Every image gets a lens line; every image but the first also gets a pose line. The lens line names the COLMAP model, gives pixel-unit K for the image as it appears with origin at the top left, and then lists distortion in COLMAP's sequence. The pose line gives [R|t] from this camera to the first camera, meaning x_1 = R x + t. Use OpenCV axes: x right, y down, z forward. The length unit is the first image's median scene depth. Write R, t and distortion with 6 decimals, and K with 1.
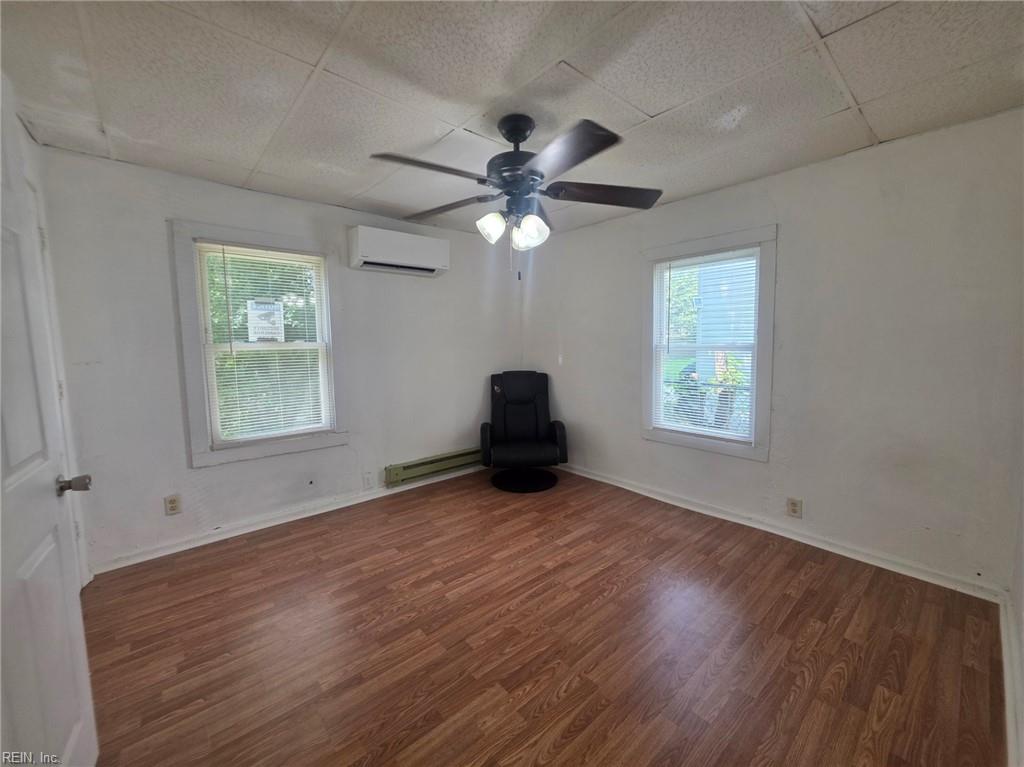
lens RADIAL K [[410.2, 0, 511.6], [0, 410.2, 385.3], [0, 0, 1]] dist [0.000807, 0.000183]
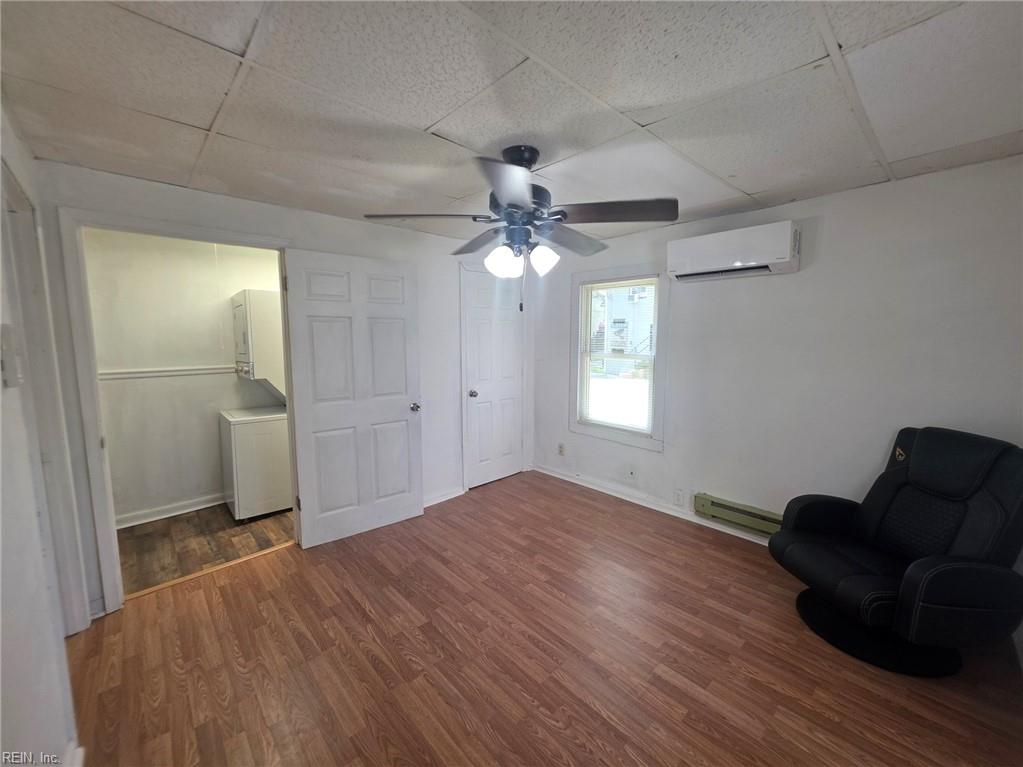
lens RADIAL K [[409.8, 0, 516.3], [0, 409.8, 385.0], [0, 0, 1]] dist [0.000807, 0.000183]
pose [[0.042571, 0.135054, -0.989923, 0.737153], [-0.109591, 0.985474, 0.129734, -0.150833], [0.993065, 0.102964, 0.056753, 0.687464]]
